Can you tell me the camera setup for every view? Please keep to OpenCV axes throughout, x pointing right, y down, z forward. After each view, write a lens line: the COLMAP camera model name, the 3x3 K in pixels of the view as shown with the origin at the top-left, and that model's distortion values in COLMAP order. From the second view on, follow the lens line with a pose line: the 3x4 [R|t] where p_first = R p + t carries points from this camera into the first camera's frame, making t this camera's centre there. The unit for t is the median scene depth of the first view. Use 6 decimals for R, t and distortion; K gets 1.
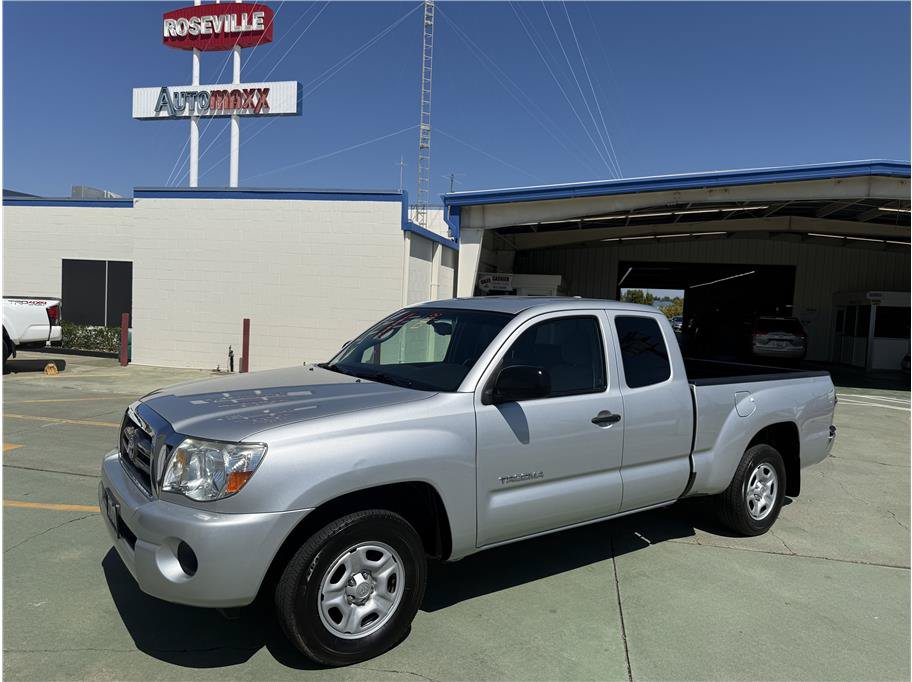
lens RADIAL K [[642.2, 0, 456.0], [0, 642.2, 341.0], [0, 0, 1]] dist [0.005710, -0.008262]
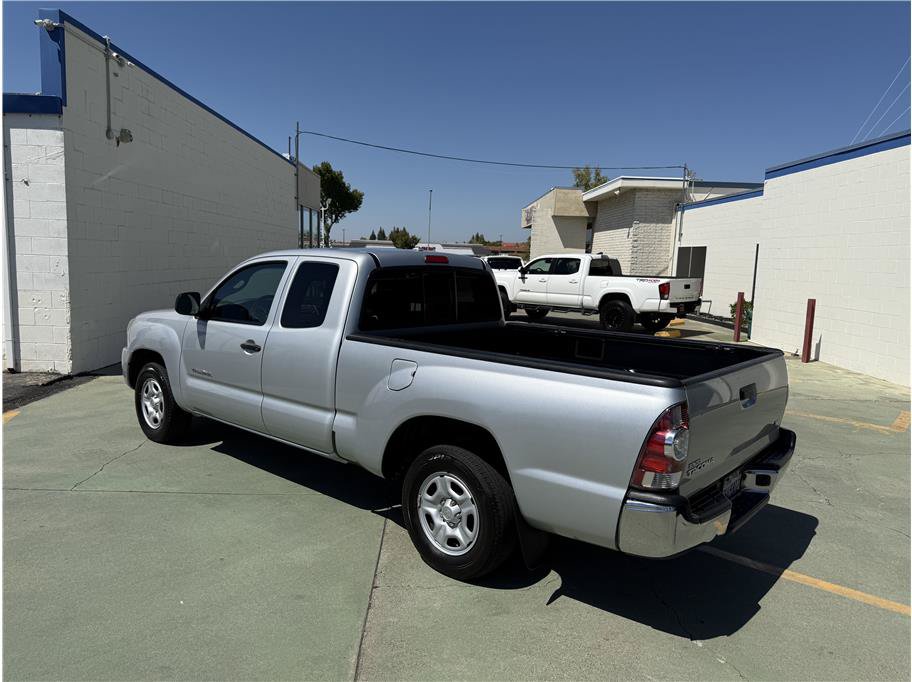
lens RADIAL K [[637.3, 0, 449.1], [0, 637.3, 344.0], [0, 0, 1]] dist [0.061503, -0.095898]
pose [[0.229219, 0.088328, -0.969359, 0.408196], [-0.073665, 0.994592, 0.073208, 0.000500], [0.970583, 0.054627, 0.234487, 0.299437]]
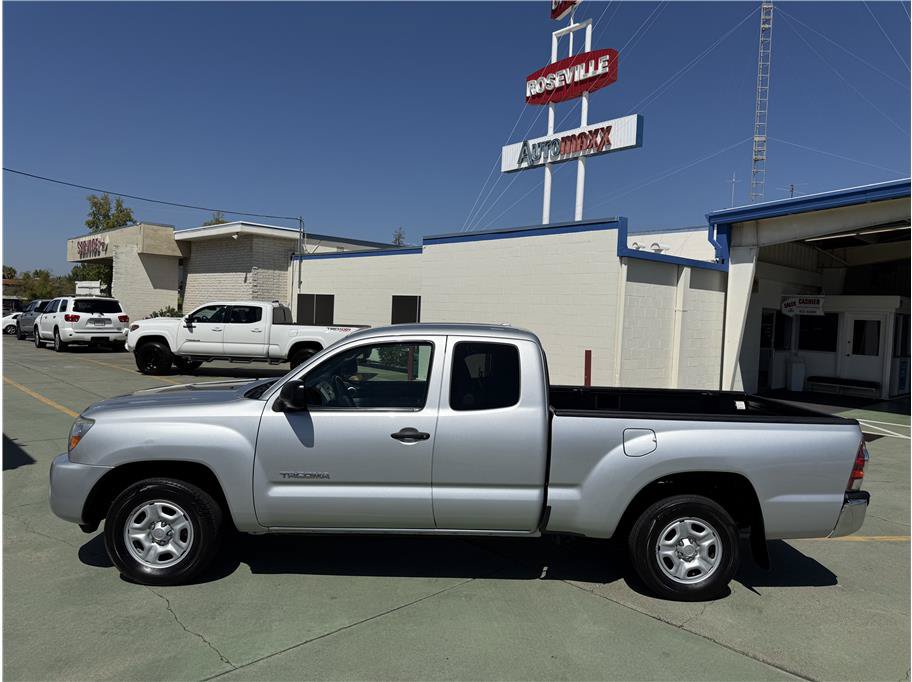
lens RADIAL K [[634.5, 0, 468.0], [0, 634.5, 346.3], [0, 0, 1]] dist [0.073254, -0.149145]
pose [[0.827670, 0.013805, -0.561045, 0.253586], [-0.032967, 0.999167, -0.024048, -0.001768], [0.560245, 0.038400, 0.827436, 0.045638]]
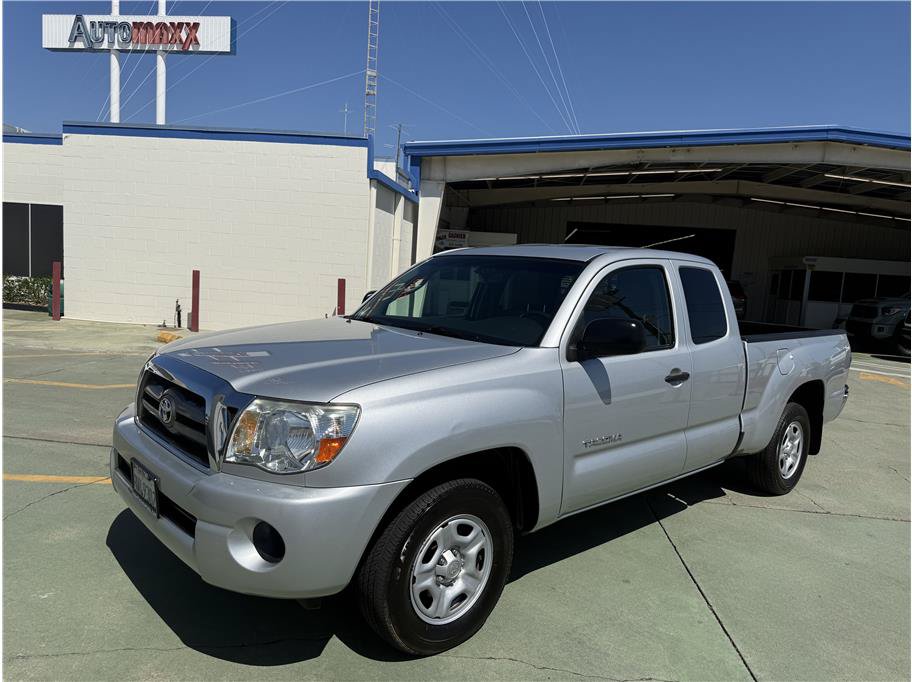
lens RADIAL K [[642.2, 0, 456.0], [0, 642.2, 341.0], [0, 0, 1]] dist [0.005710, -0.008262]
pose [[0.993997, 0.006092, 0.109237, -0.051425], [-0.012893, 0.998014, 0.061663, 0.004603], [-0.108645, -0.062702, 0.992101, 0.031462]]
